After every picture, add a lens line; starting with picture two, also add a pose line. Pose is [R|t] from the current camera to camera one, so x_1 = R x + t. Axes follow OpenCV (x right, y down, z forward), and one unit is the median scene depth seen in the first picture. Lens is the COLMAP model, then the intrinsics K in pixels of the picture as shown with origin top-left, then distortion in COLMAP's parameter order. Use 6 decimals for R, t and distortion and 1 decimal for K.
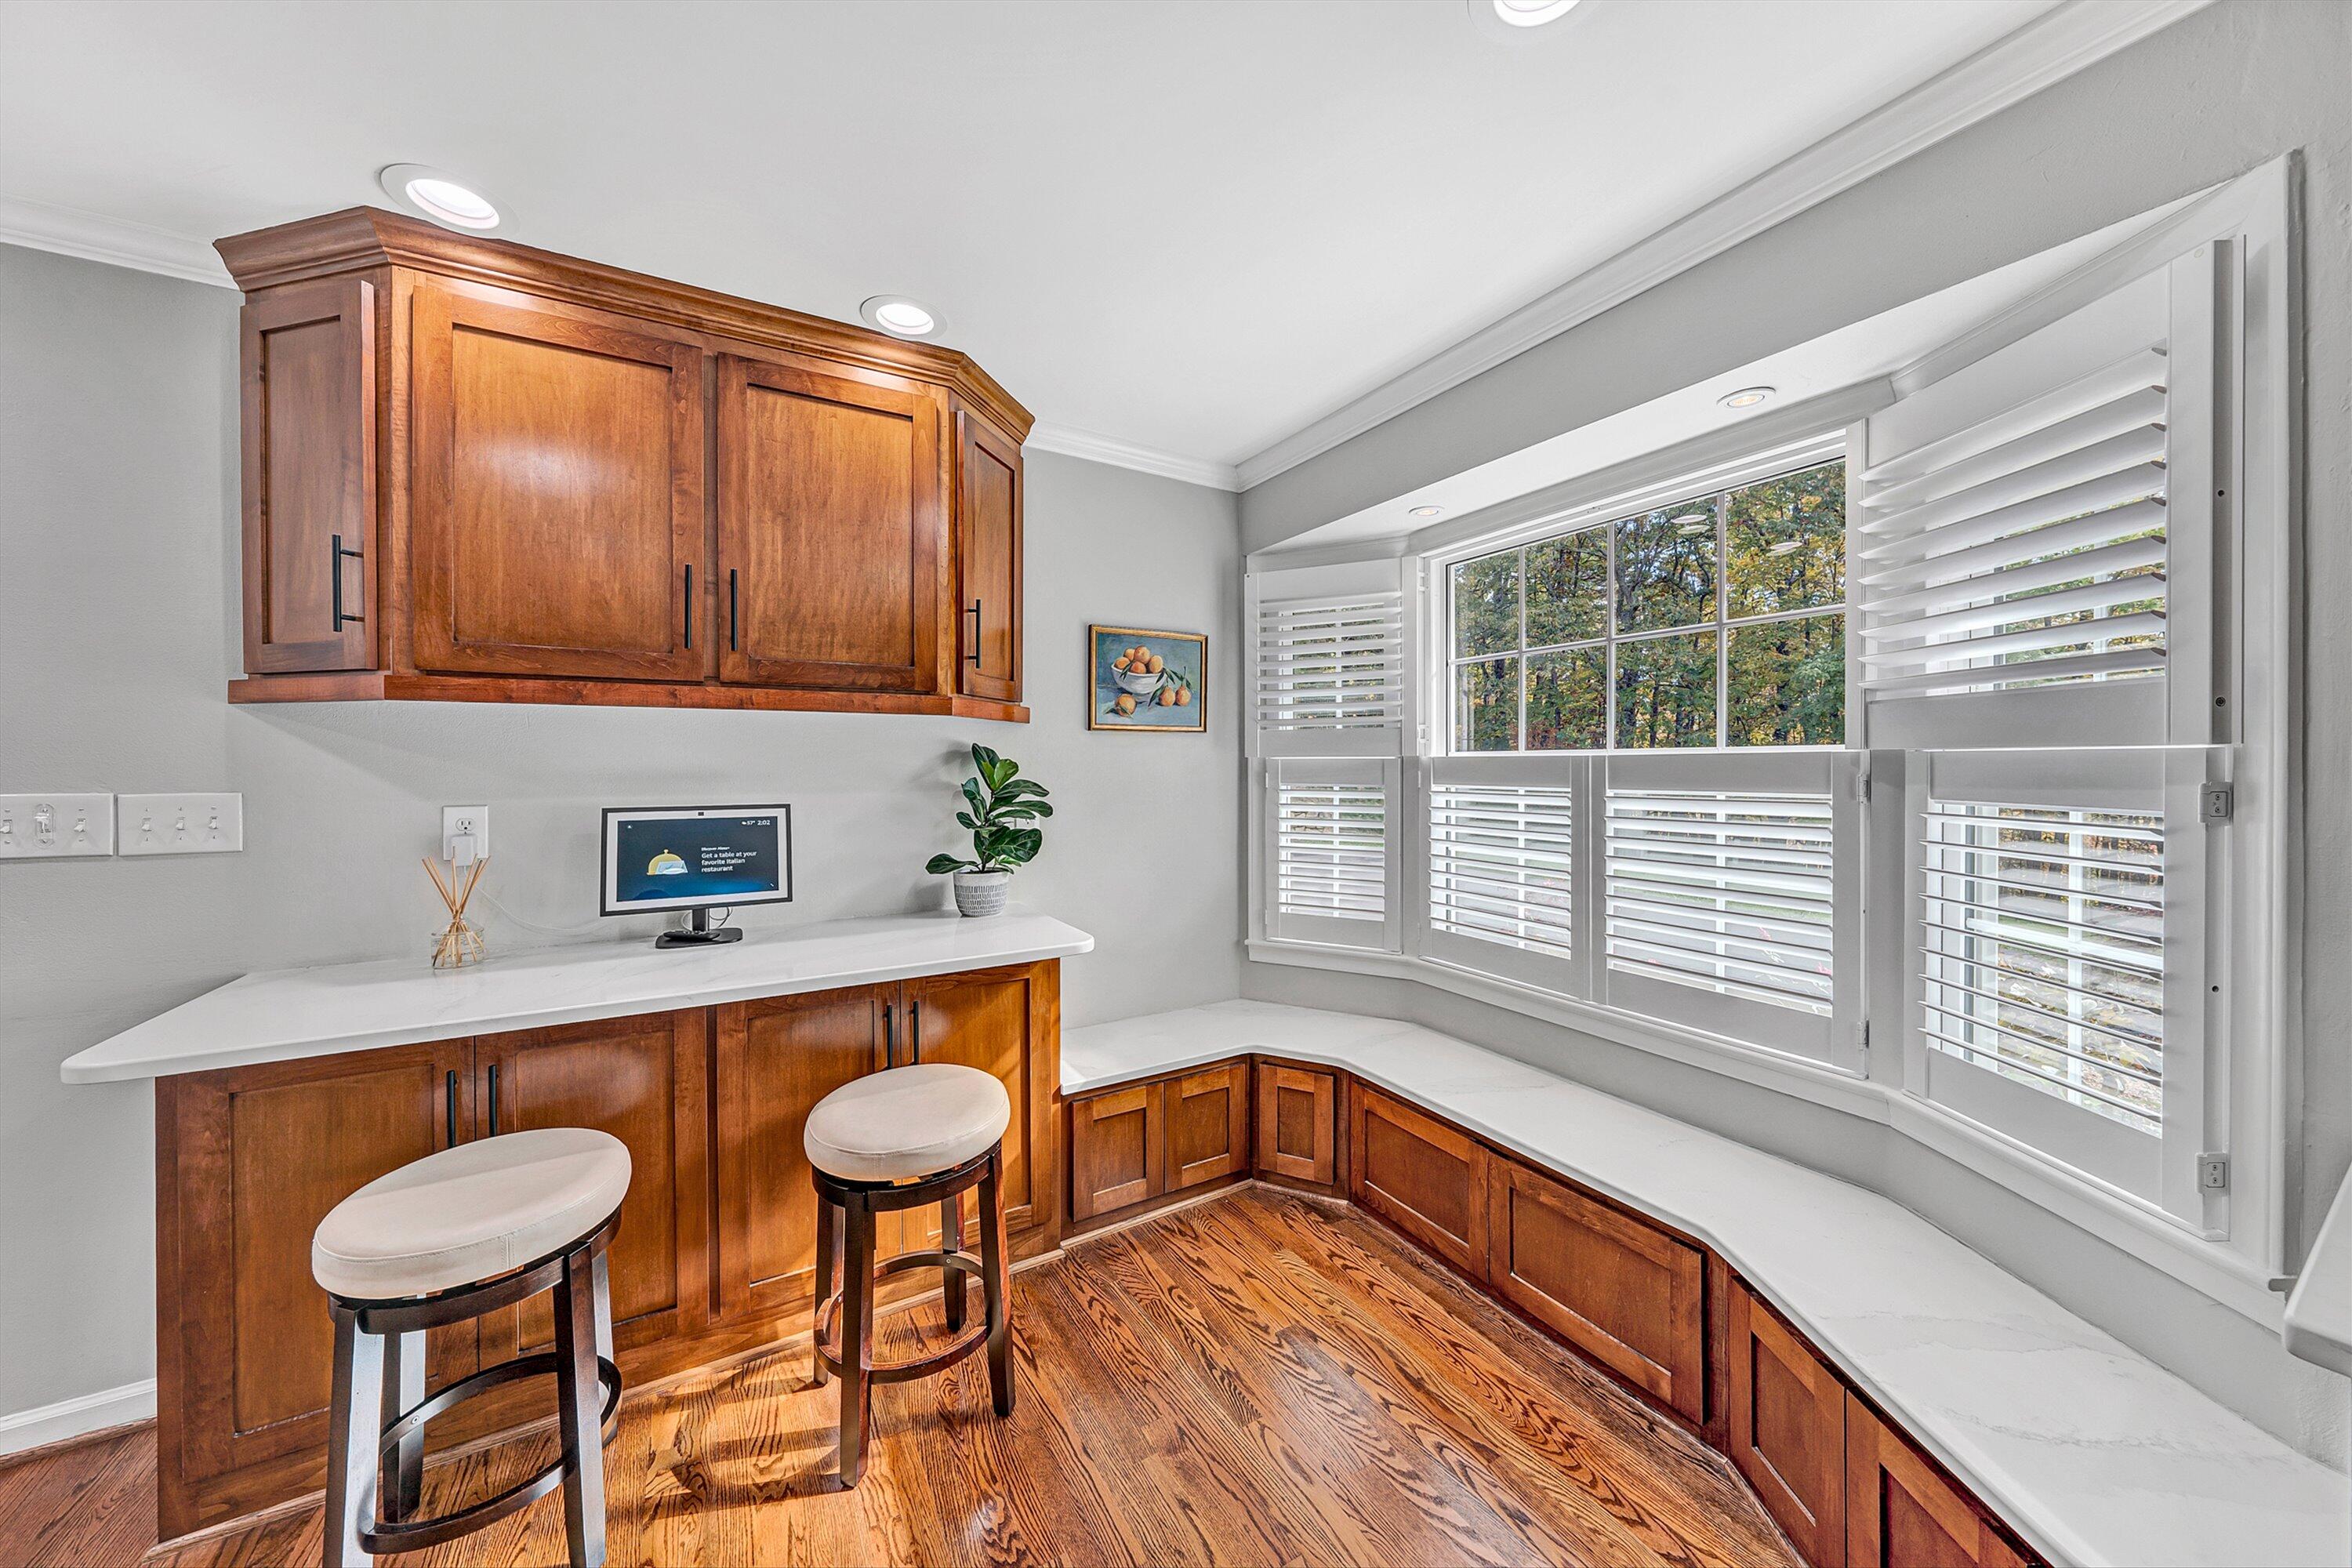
lens RADIAL K [[822.8, 0, 1199.6], [0, 822.8, 766.1], [0, 0, 1]] dist [-0.008362, -0.000008]
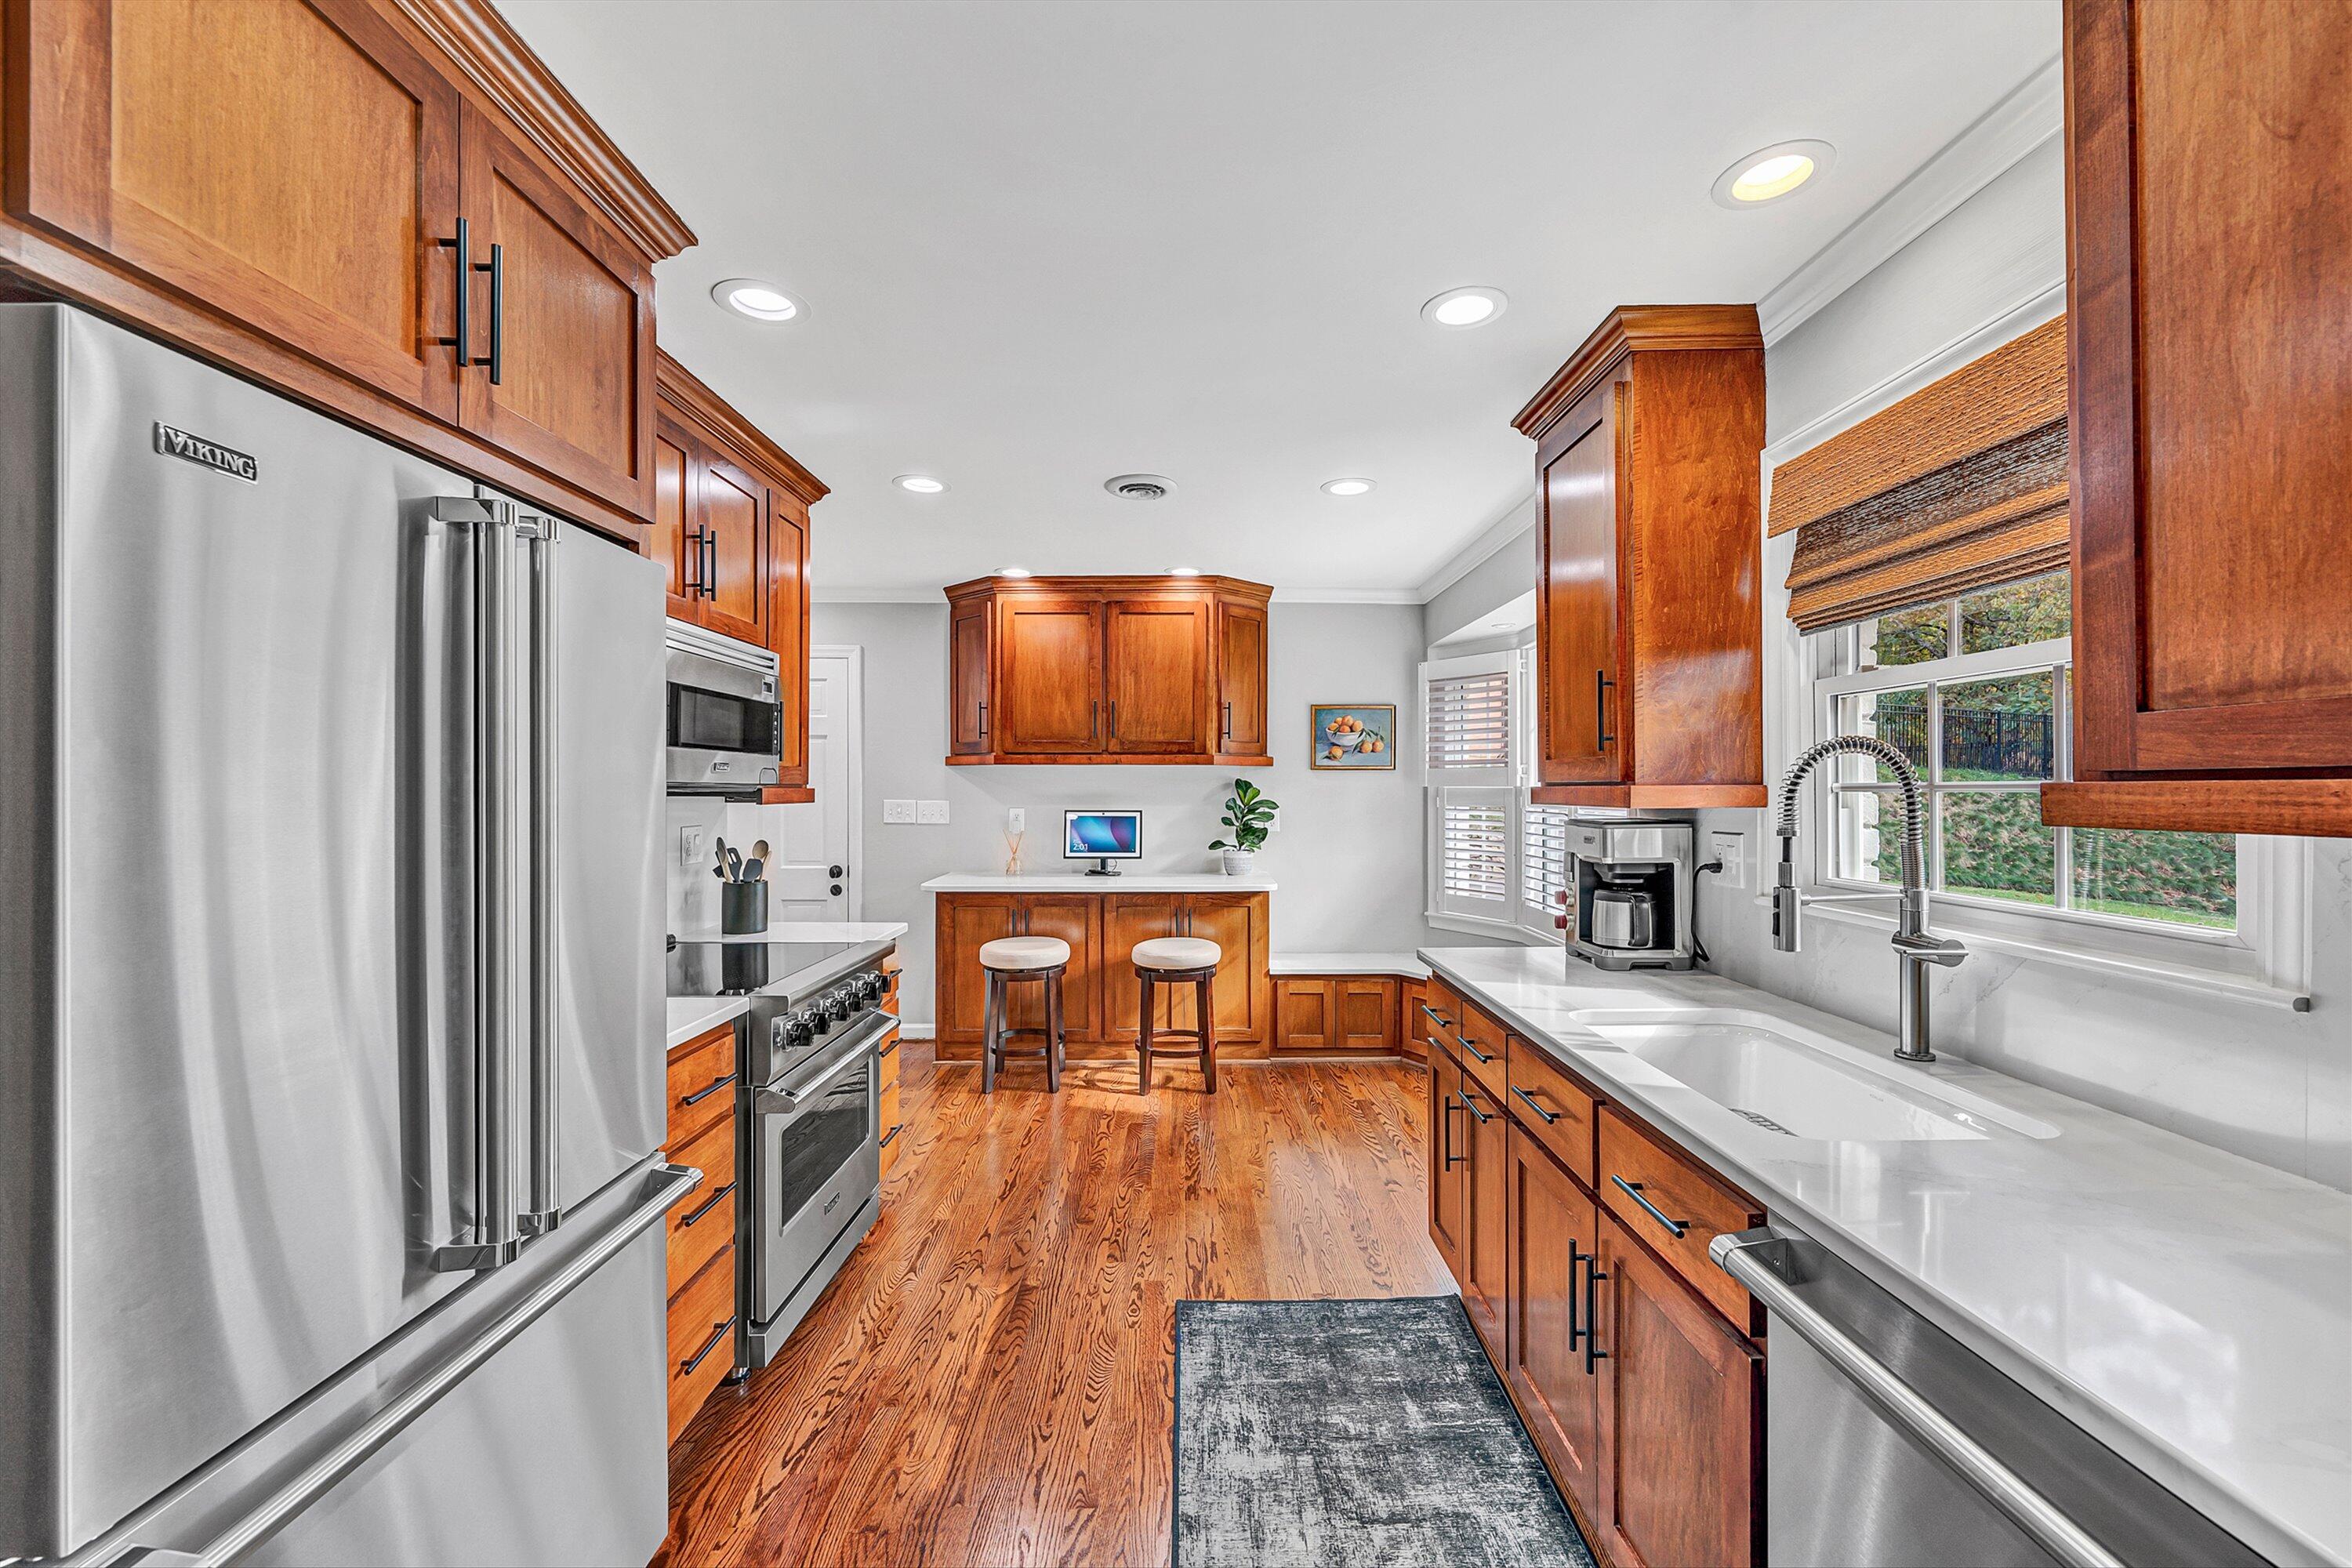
lens RADIAL K [[946.5, 0, 1176.6], [0, 946.5, 805.7], [0, 0, 1]] dist [0.000590, -0.000038]
pose [[0.858543, 0.014187, -0.512546, 0.771078], [-0.005194, 0.999806, 0.018975, -0.008633], [0.512716, -0.013629, 0.858450, -0.954975]]
